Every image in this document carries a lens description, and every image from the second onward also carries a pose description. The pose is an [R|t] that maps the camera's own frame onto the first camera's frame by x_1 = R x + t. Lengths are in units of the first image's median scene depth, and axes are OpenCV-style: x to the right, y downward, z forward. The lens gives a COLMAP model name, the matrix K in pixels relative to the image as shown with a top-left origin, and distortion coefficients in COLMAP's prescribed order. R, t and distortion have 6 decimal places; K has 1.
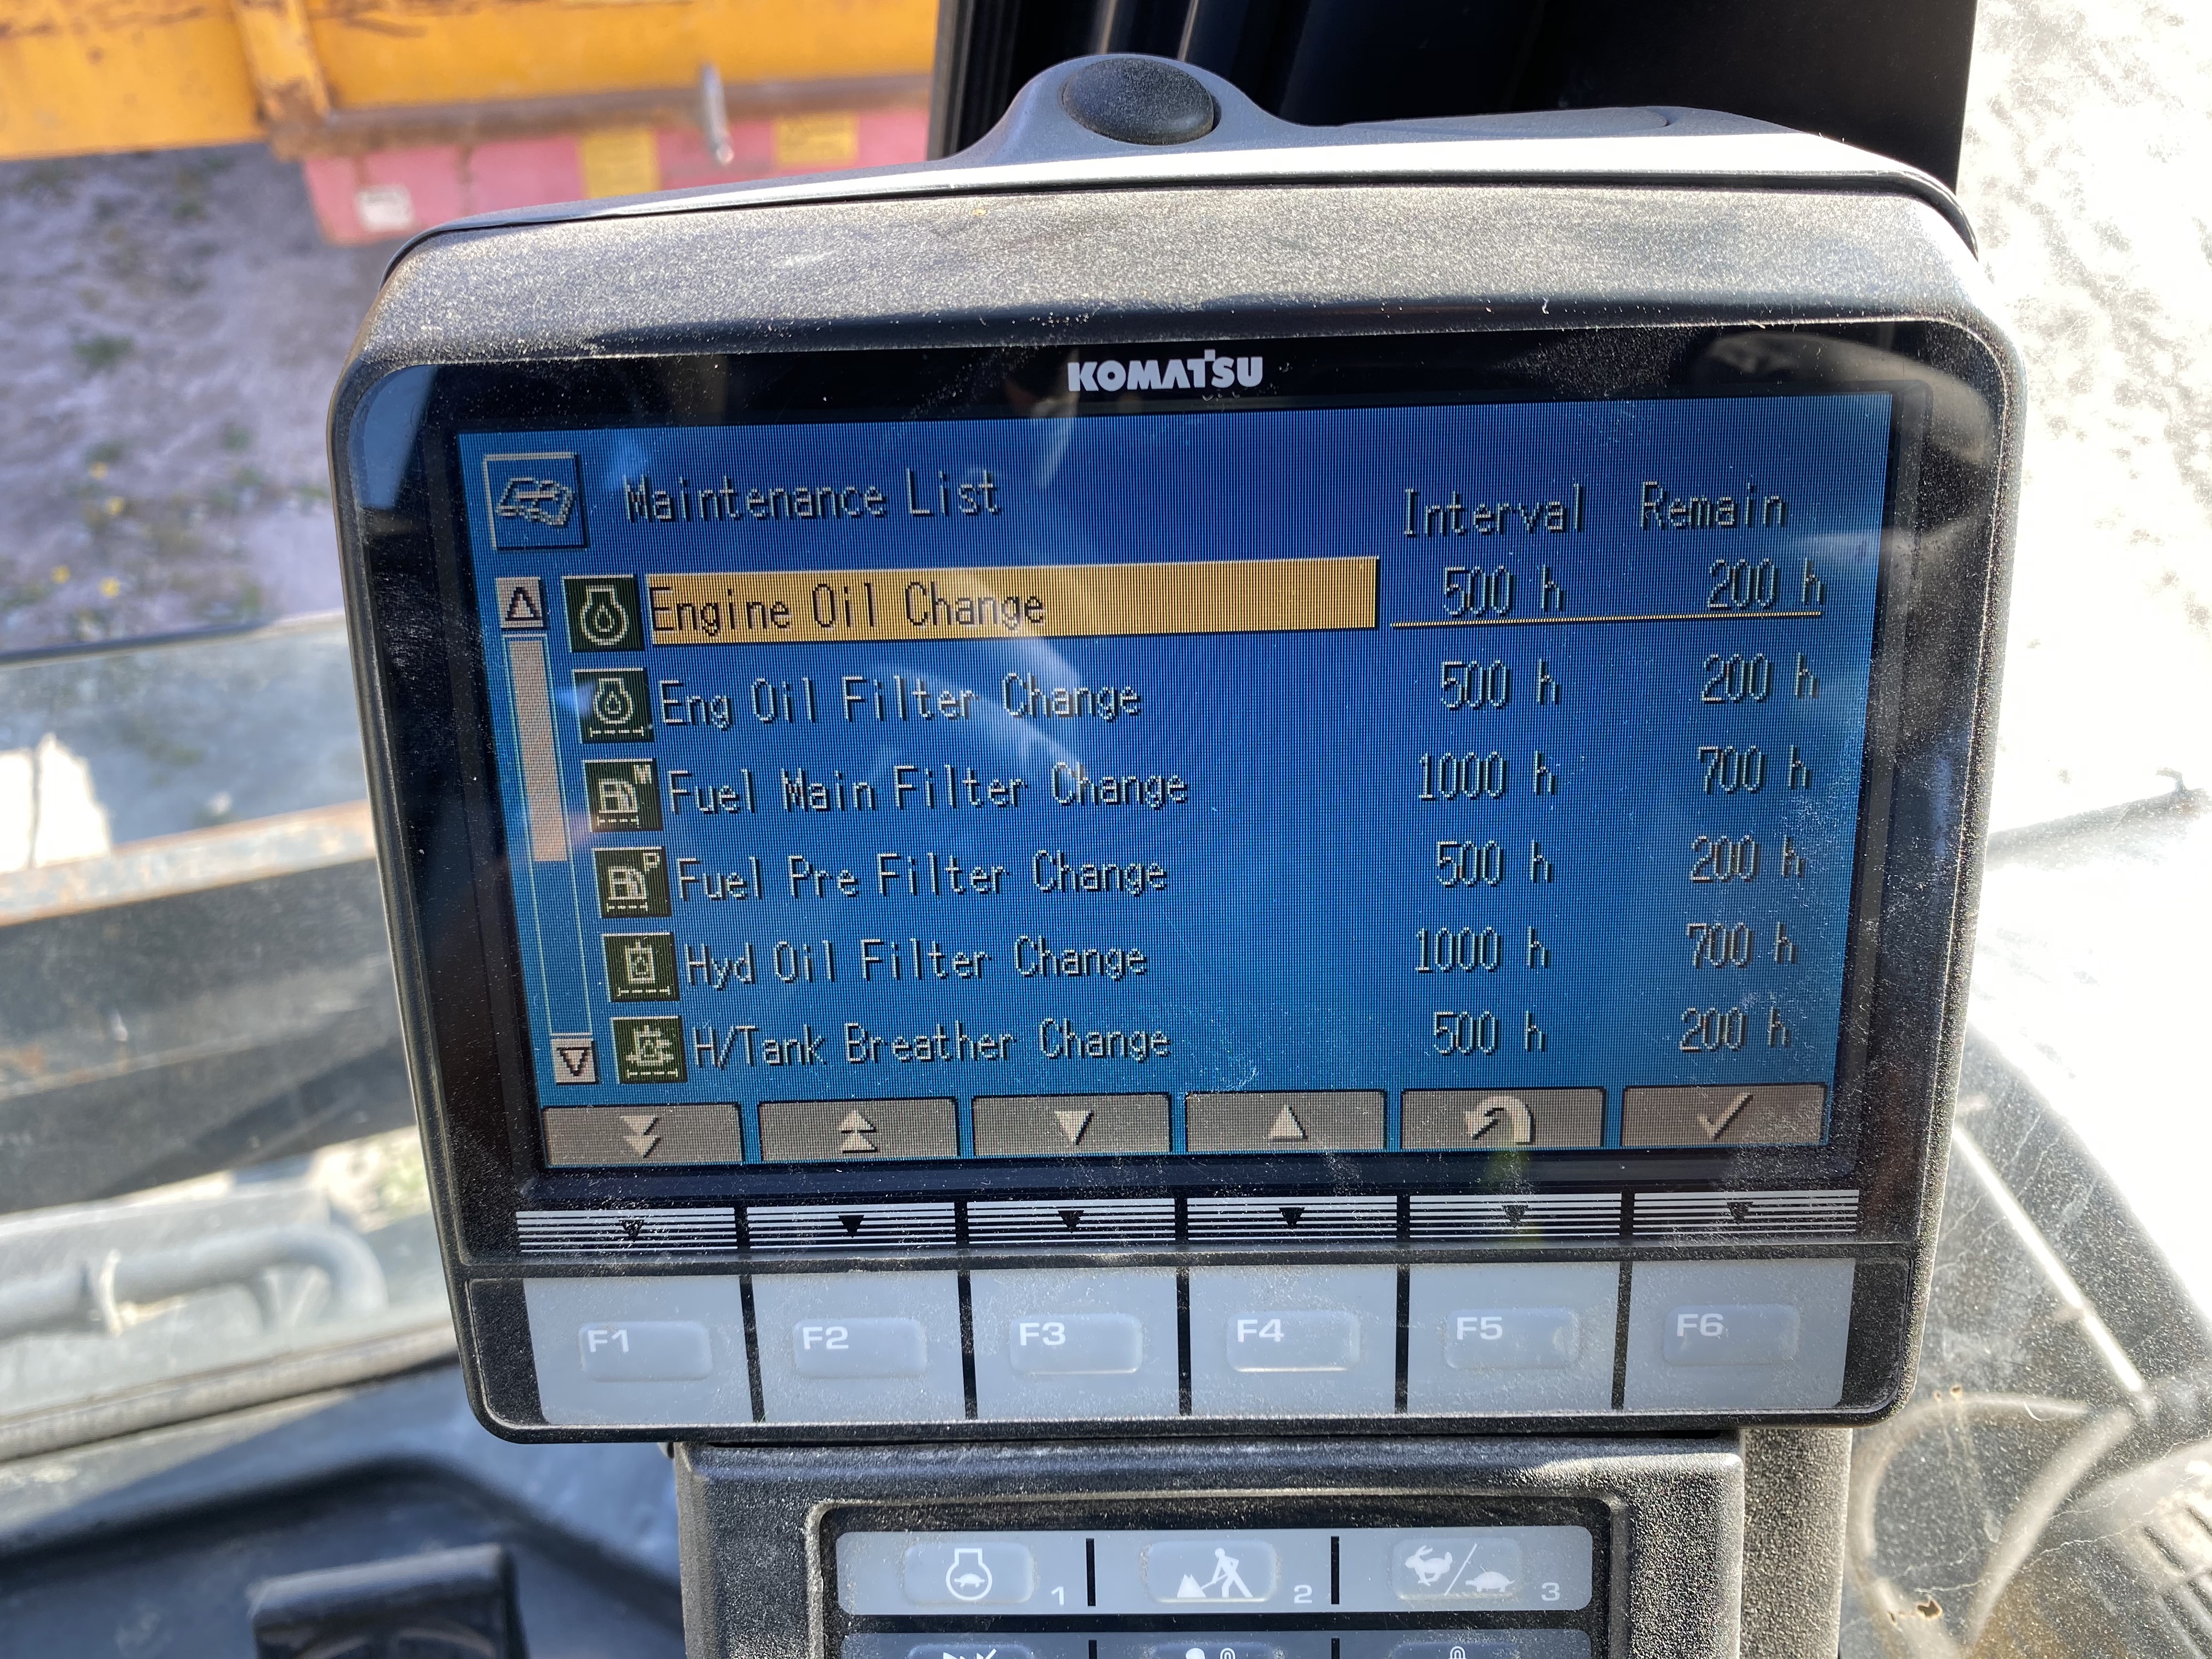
lens RADIAL K [[1803.3, 0, 1104.9], [0, 1803.3, 826.7], [0, 0, 1]] dist [-0.032301, 0.024692]
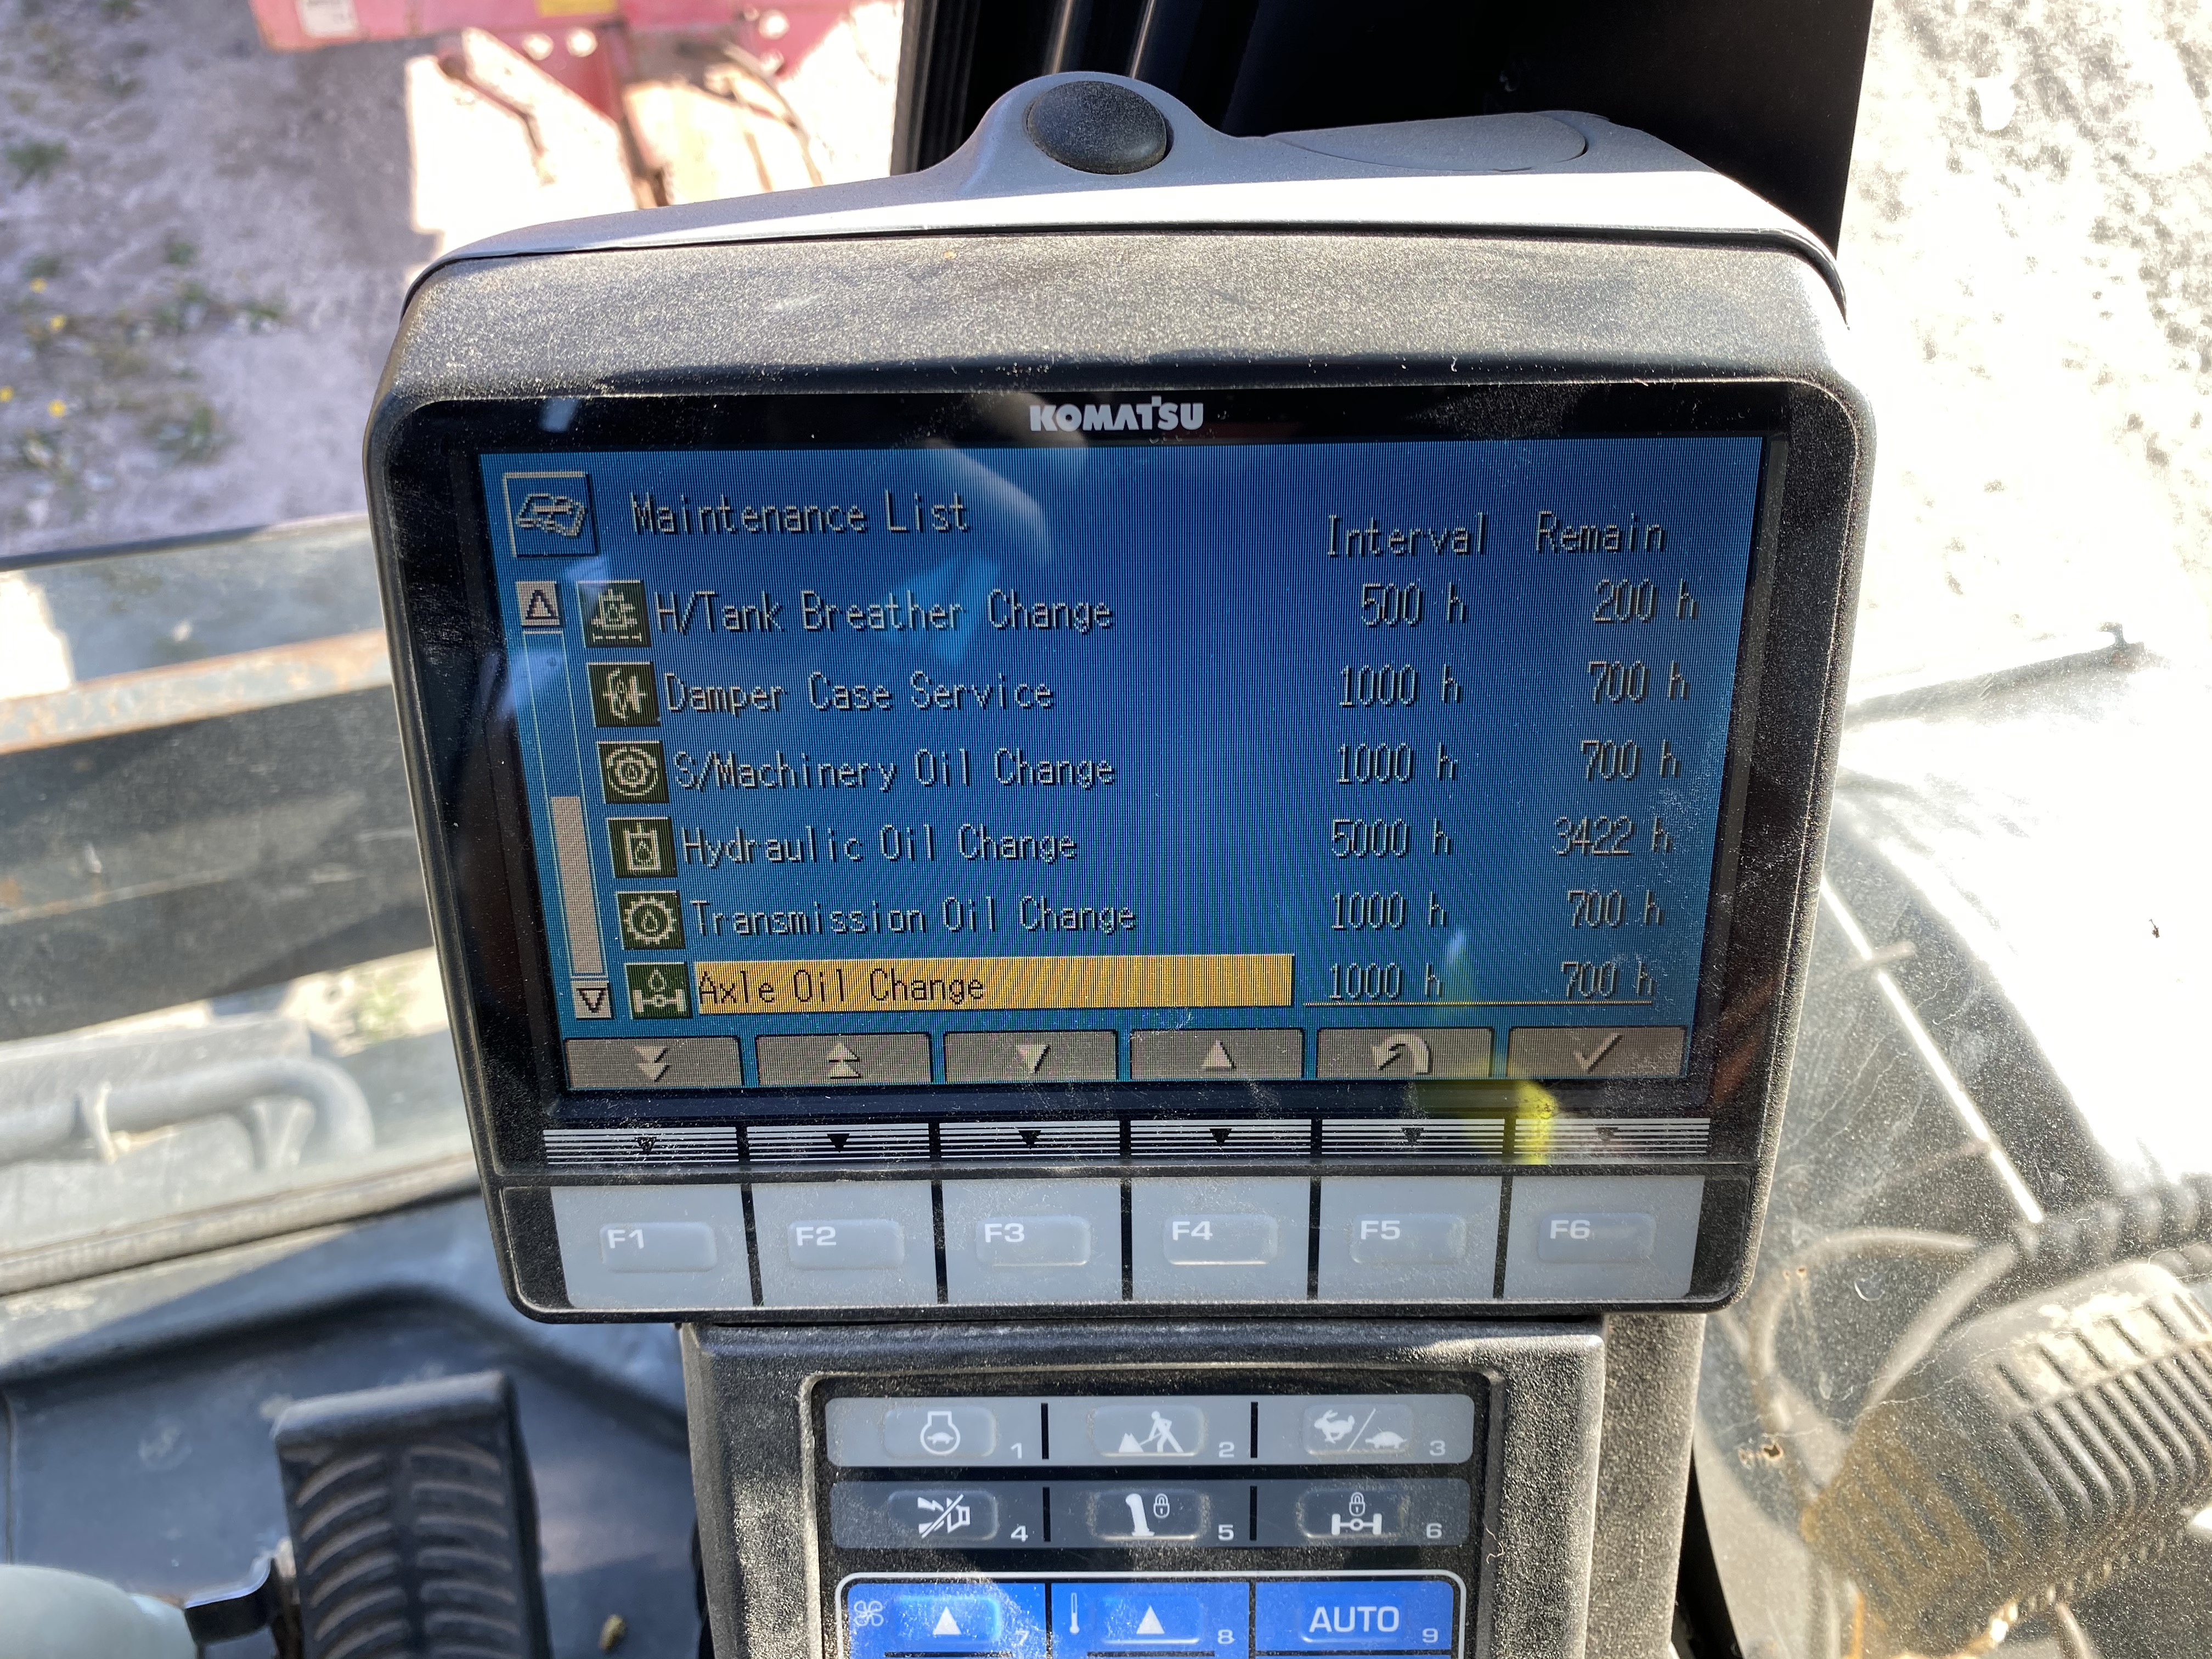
lens RADIAL K [[1803.3, 0, 1109.1], [0, 1803.3, 839.0], [0, 0, 1]] dist [-0.032301, 0.024692]
pose [[0.999721, 0.007332, 0.022448, 0.004816], [-0.009678, 0.994293, 0.106248, -0.093185], [-0.021541, -0.106435, 0.994086, -0.123100]]
